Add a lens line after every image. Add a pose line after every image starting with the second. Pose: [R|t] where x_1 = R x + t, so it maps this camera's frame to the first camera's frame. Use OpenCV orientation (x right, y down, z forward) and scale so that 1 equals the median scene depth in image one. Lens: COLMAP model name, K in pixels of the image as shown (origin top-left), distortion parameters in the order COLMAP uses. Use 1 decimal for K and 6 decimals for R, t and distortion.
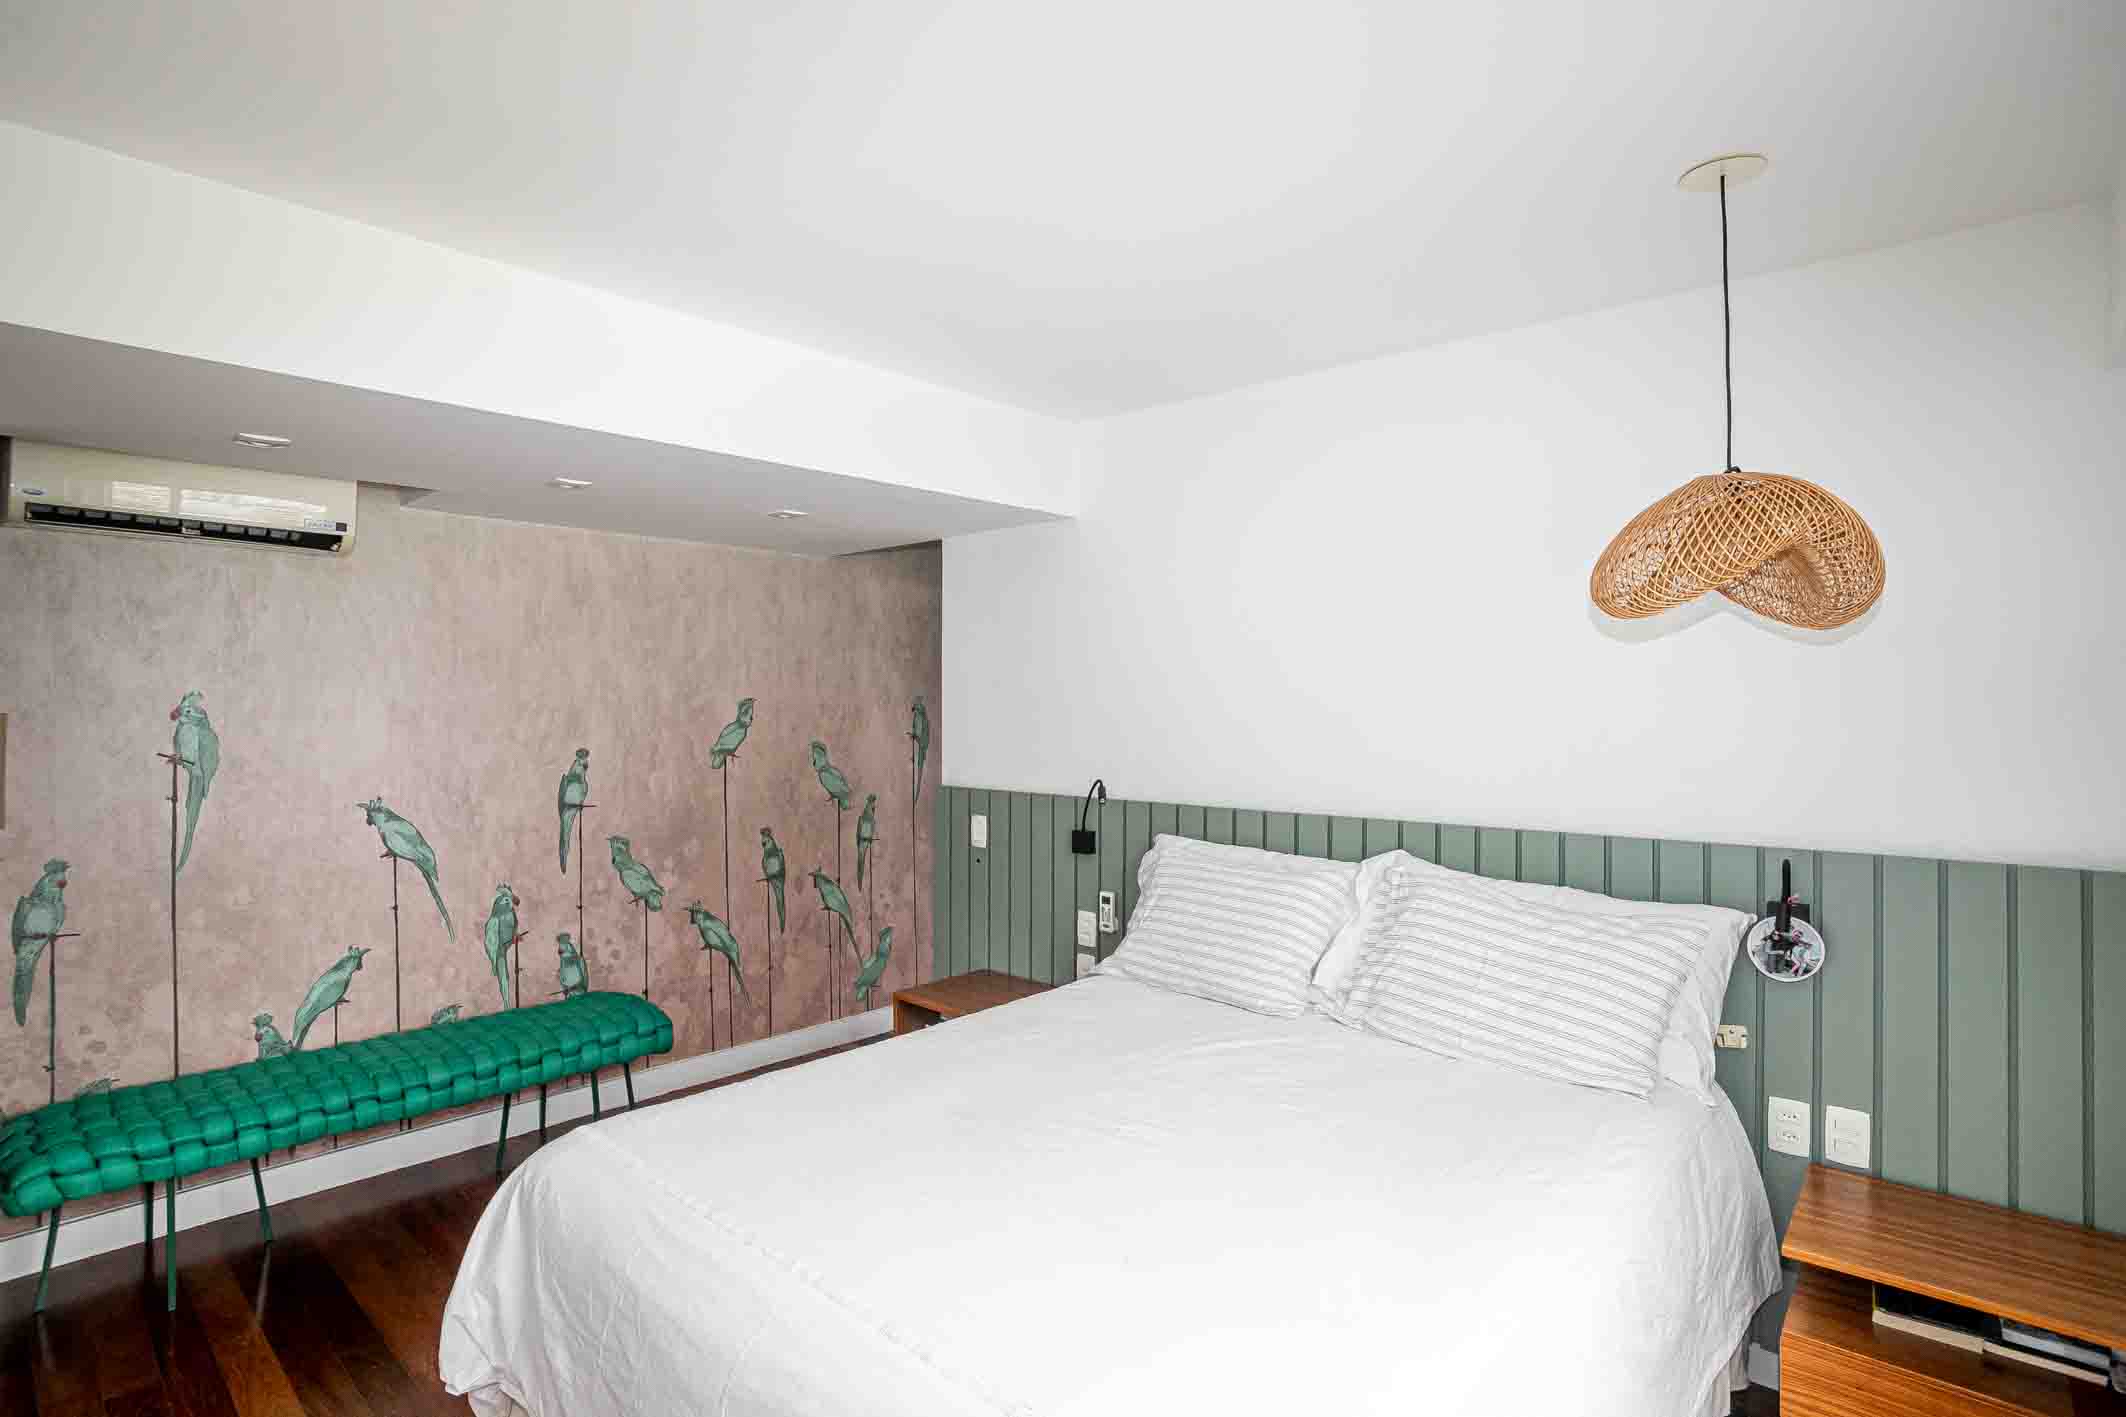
lens RADIAL K [[1076.9, 0, 1065.6], [0, 1076.9, 689.2], [0, 0, 1]] dist [-0.000275, 0.023790]
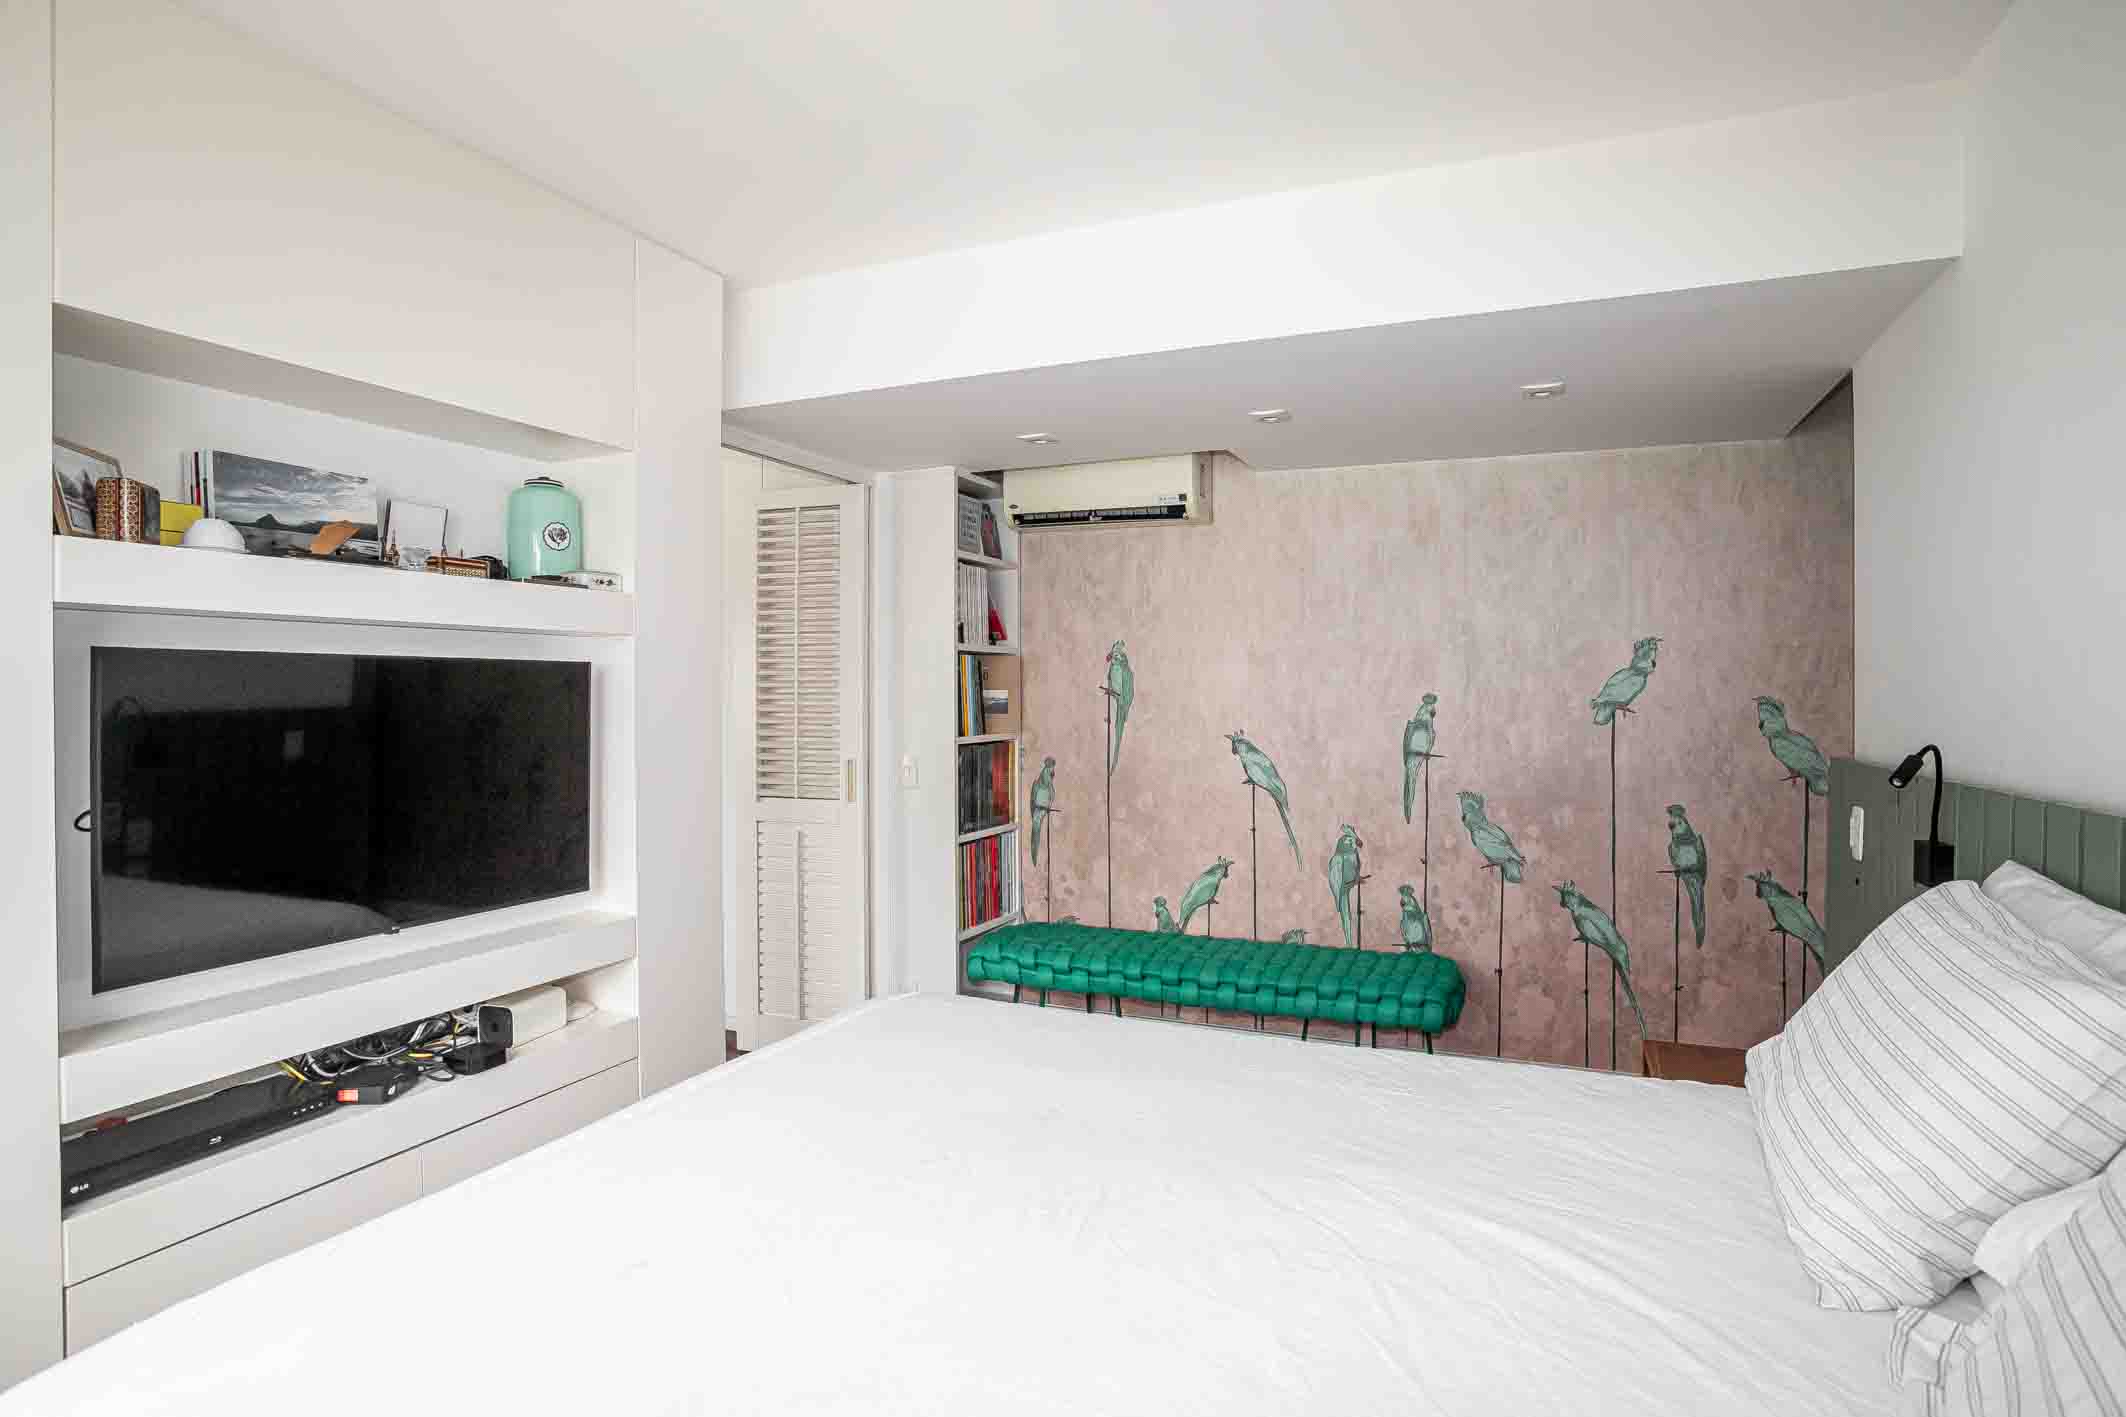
lens RADIAL K [[1102.7, 0, 1062.3], [0, 1102.7, 662.7], [0, 0, 1]] dist [-0.001078, -0.000188]
pose [[0.391278, 0.008285, -0.920235, 0.322884], [0.021027, 0.999618, 0.017940, 0.003876], [0.920032, -0.026369, 0.390954, 0.344054]]
